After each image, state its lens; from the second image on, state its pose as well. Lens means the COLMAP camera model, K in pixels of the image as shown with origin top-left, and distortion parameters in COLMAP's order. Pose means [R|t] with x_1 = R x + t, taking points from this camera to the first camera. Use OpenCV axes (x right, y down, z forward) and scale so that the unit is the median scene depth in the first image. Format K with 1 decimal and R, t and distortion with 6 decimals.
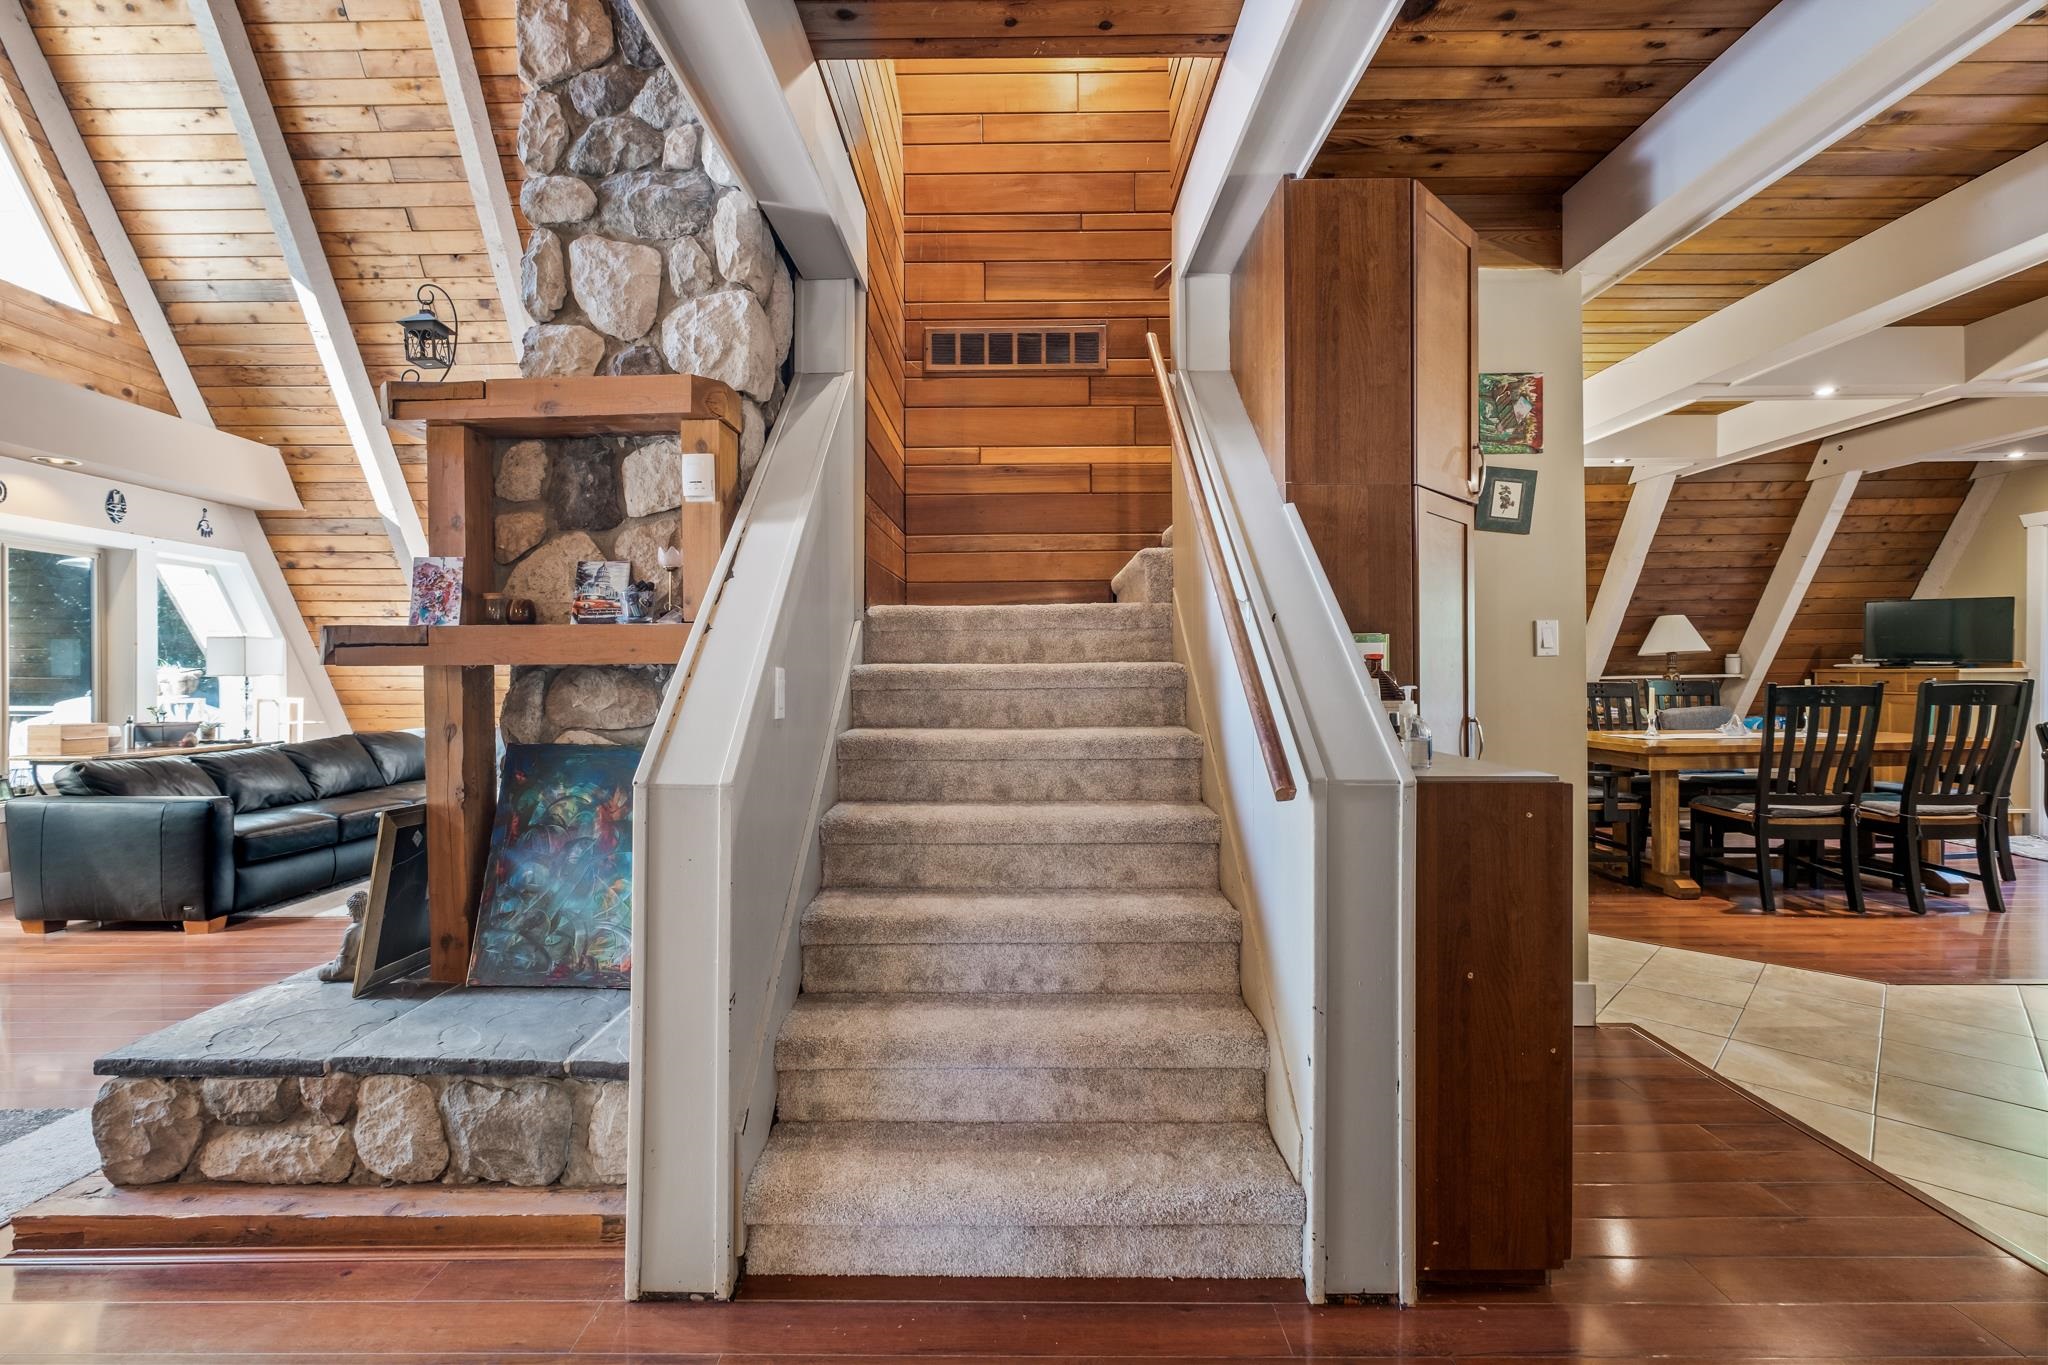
lens RADIAL K [[900.8, 0, 1003.1], [0, 900.8, 673.3], [0, 0, 1]] dist [-0.003516, -0.000120]
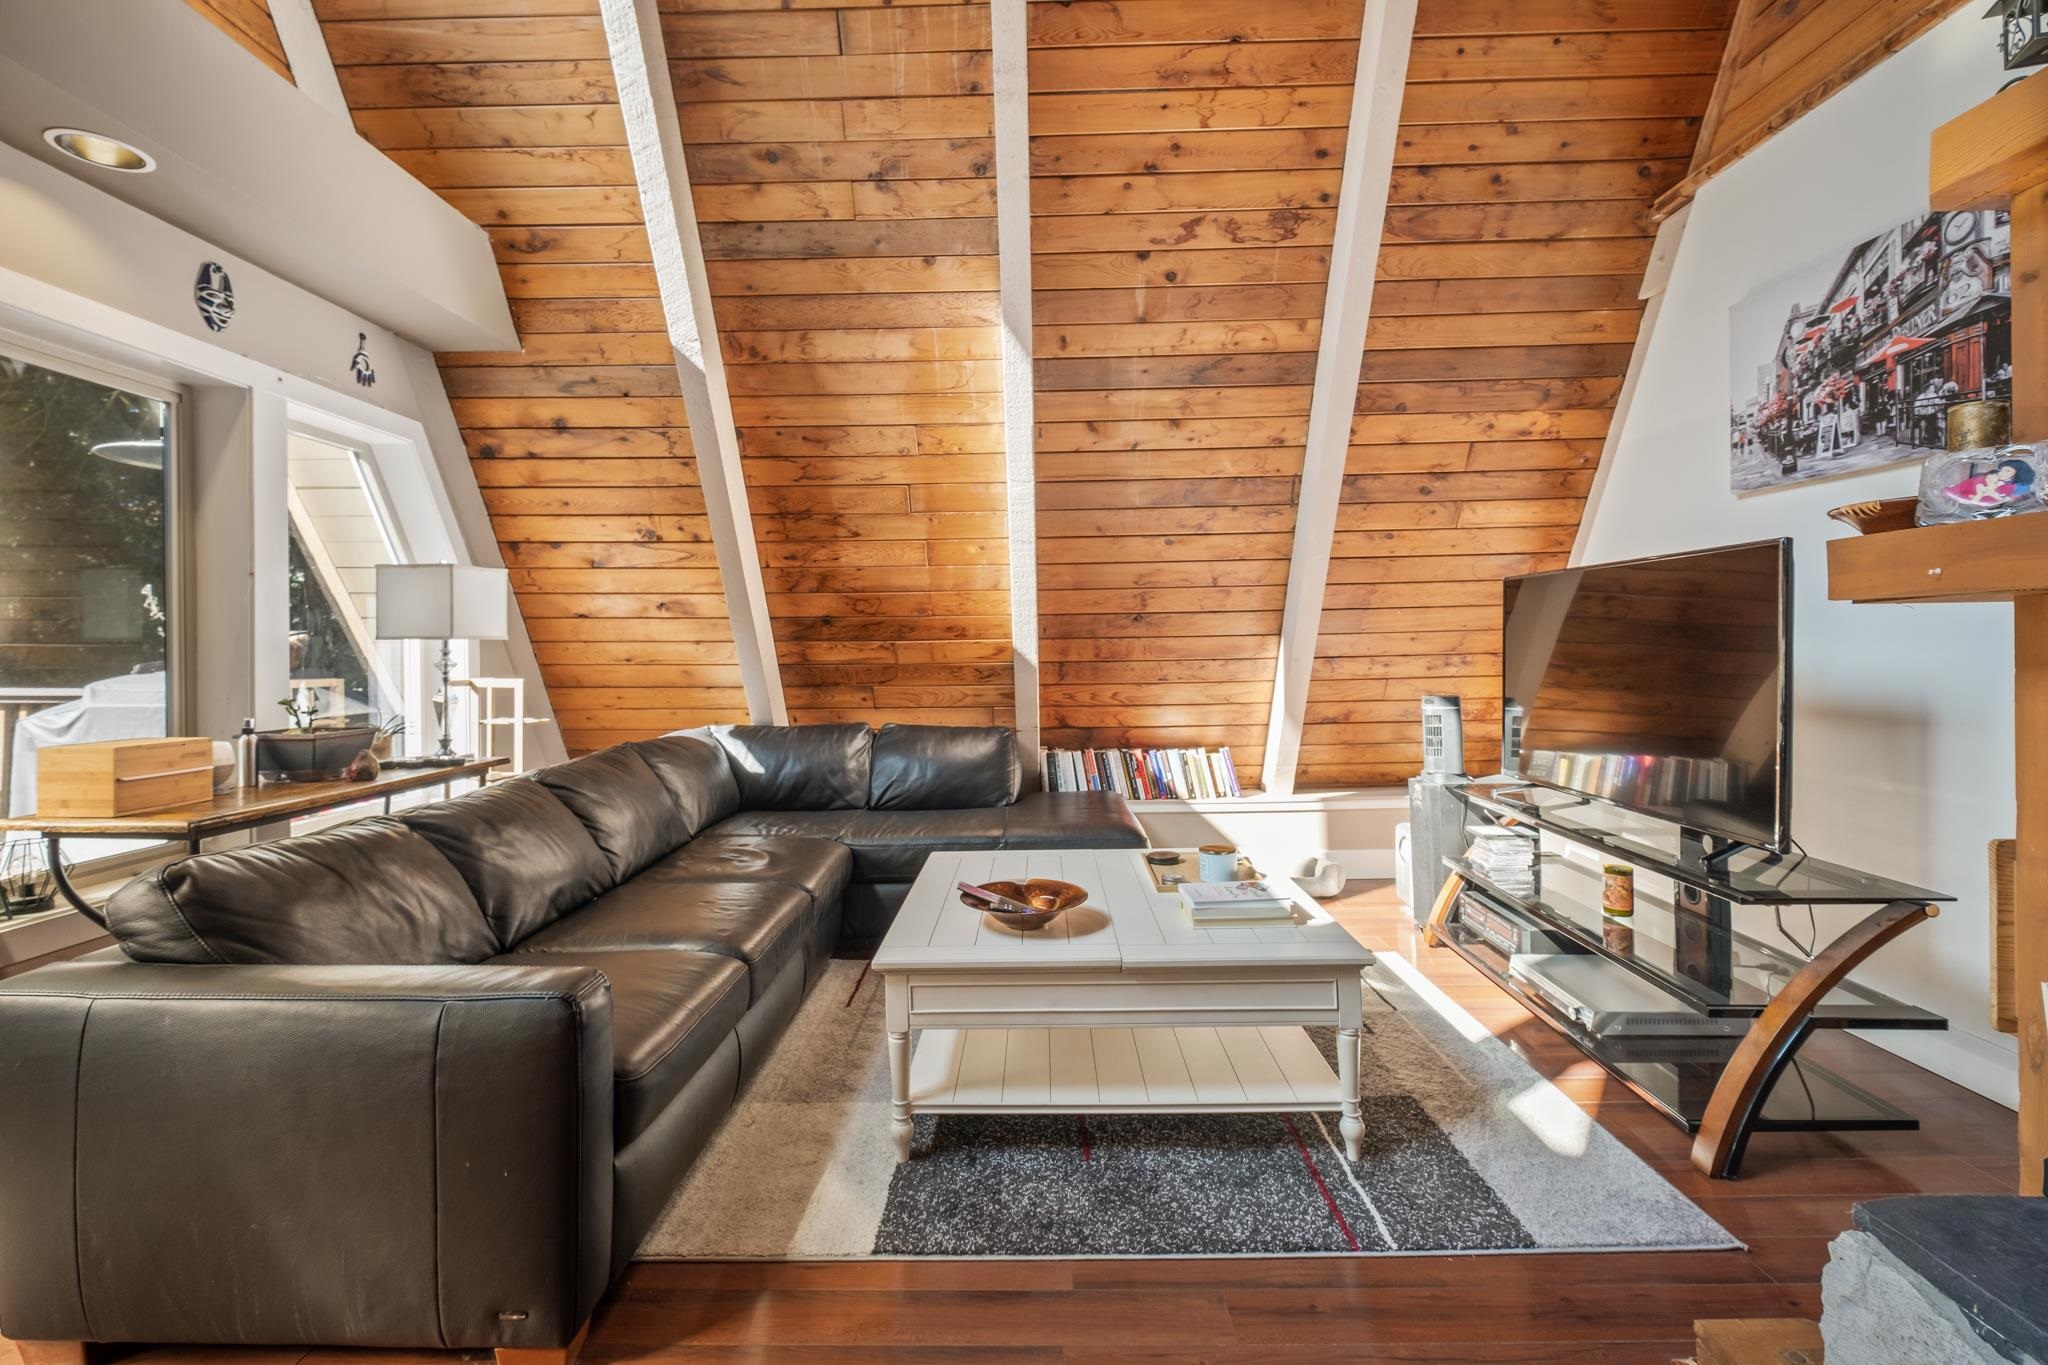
lens RADIAL K [[900.8, 0, 1020.4], [0, 900.8, 651.6], [0, 0, 1]] dist [-0.003516, -0.000120]
pose [[0.999995, 0.003170, 0.000401, -0.483987], [-0.003173, 0.999967, 0.007438, 0.005139], [-0.000378, -0.007440, 0.999972, 0.447807]]
